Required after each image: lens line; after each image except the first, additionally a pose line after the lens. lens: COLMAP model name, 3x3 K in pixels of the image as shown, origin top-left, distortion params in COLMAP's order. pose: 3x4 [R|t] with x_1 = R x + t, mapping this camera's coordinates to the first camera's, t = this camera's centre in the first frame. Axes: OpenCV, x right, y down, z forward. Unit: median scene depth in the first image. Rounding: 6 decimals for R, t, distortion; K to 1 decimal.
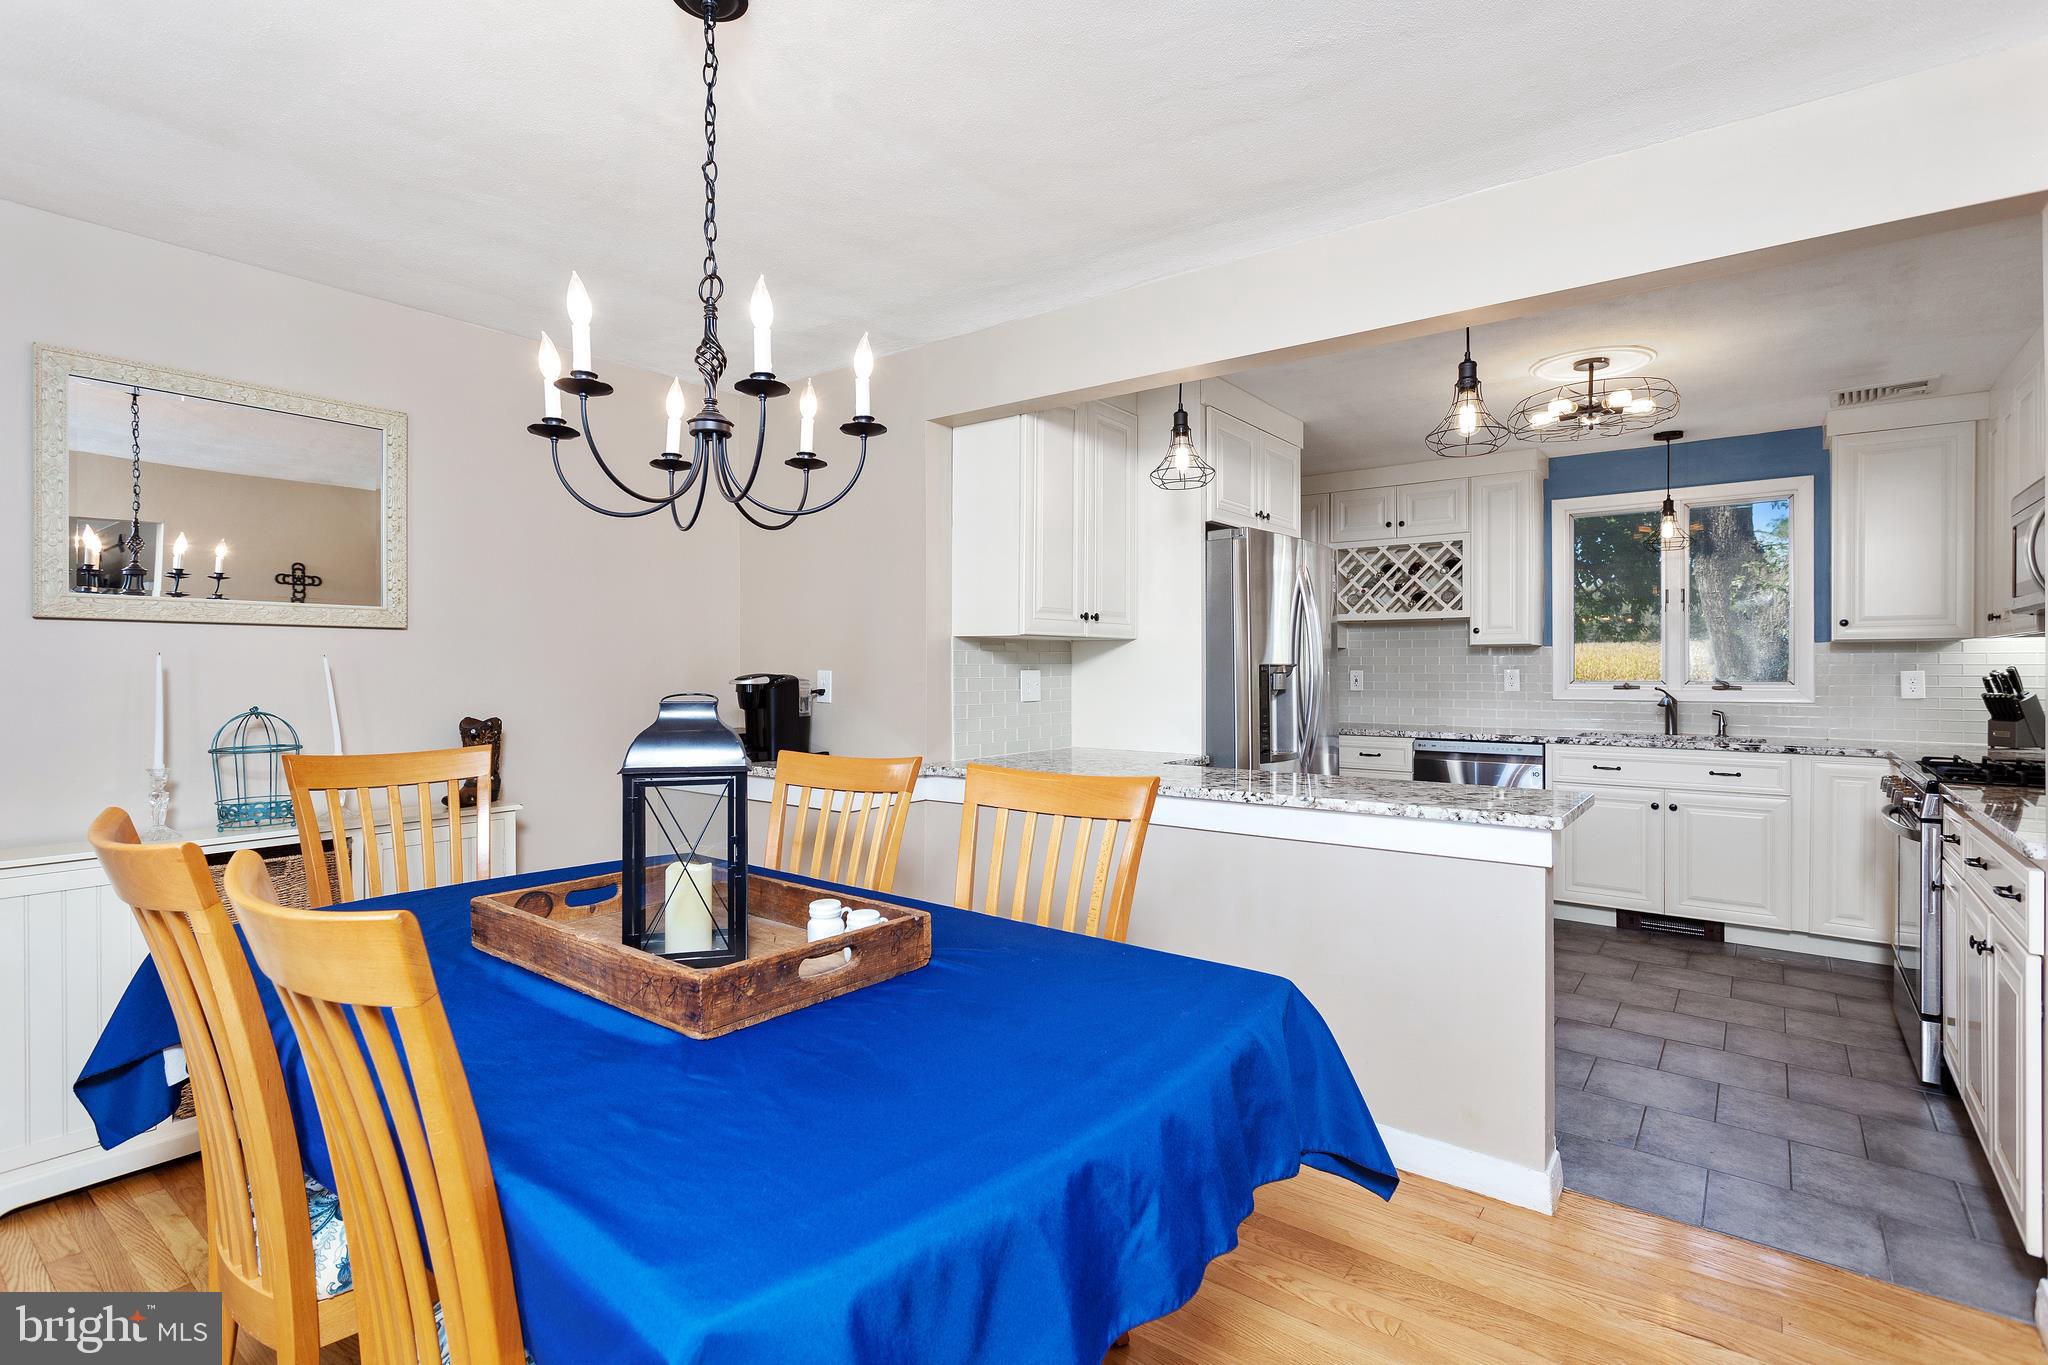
lens RADIAL K [[981.3, 0, 1020.4], [0, 981.3, 665.4], [0, 0, 1]] dist [0.003514, 0.001352]
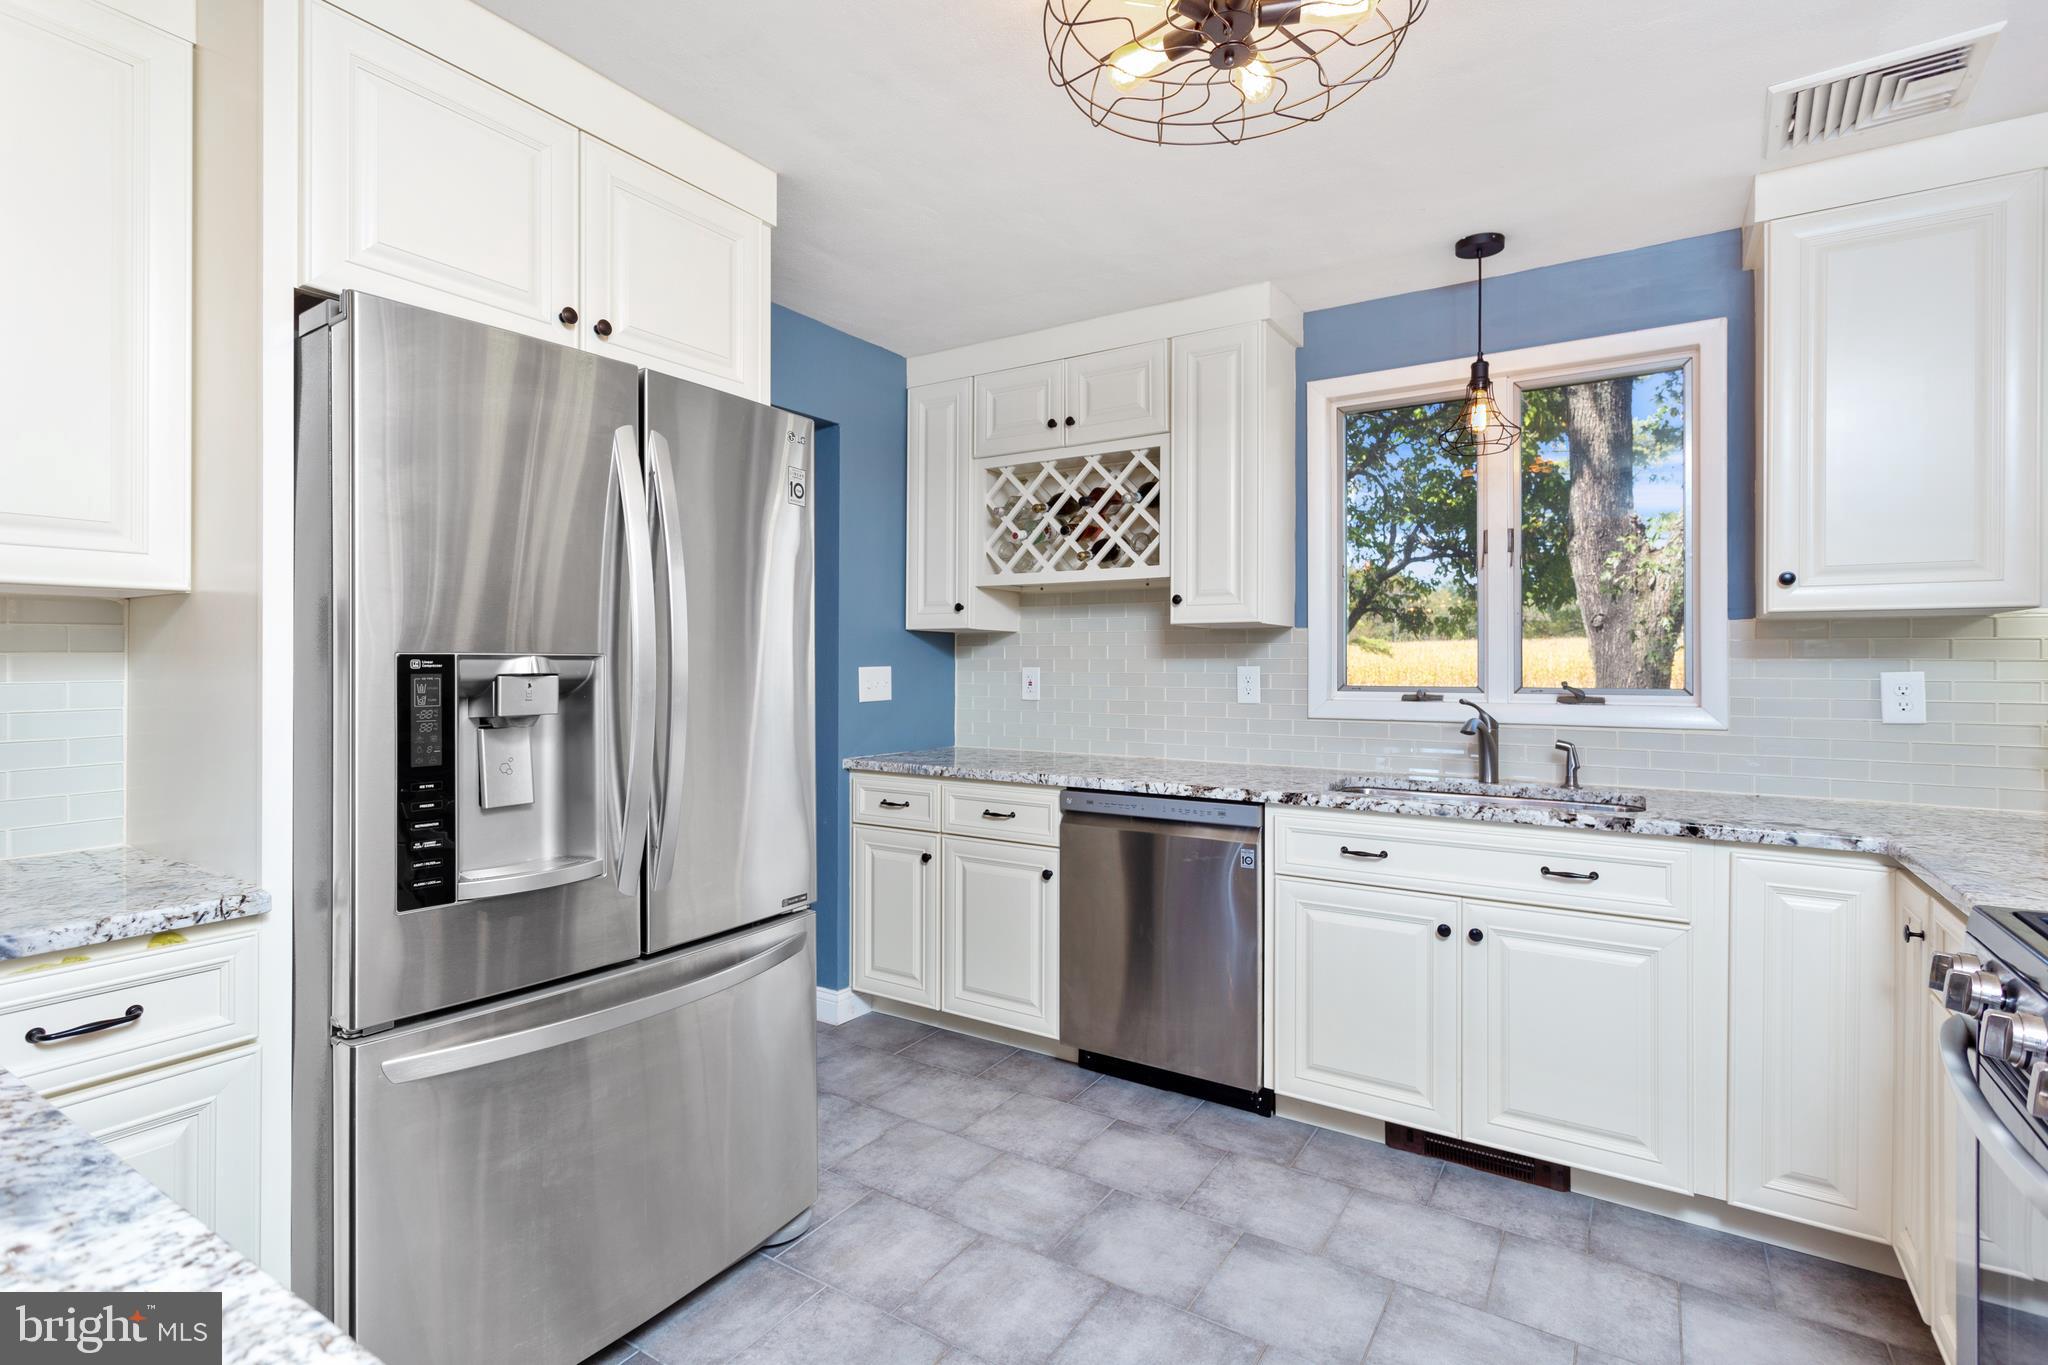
lens RADIAL K [[981.3, 0, 1020.4], [0, 981.3, 665.4], [0, 0, 1]] dist [0.003514, 0.001352]
pose [[0.996760, -0.001938, 0.080409, 0.346638], [0.001115, 0.999947, 0.010275, -0.003091], [-0.080425, -0.010152, 0.996709, 0.455980]]
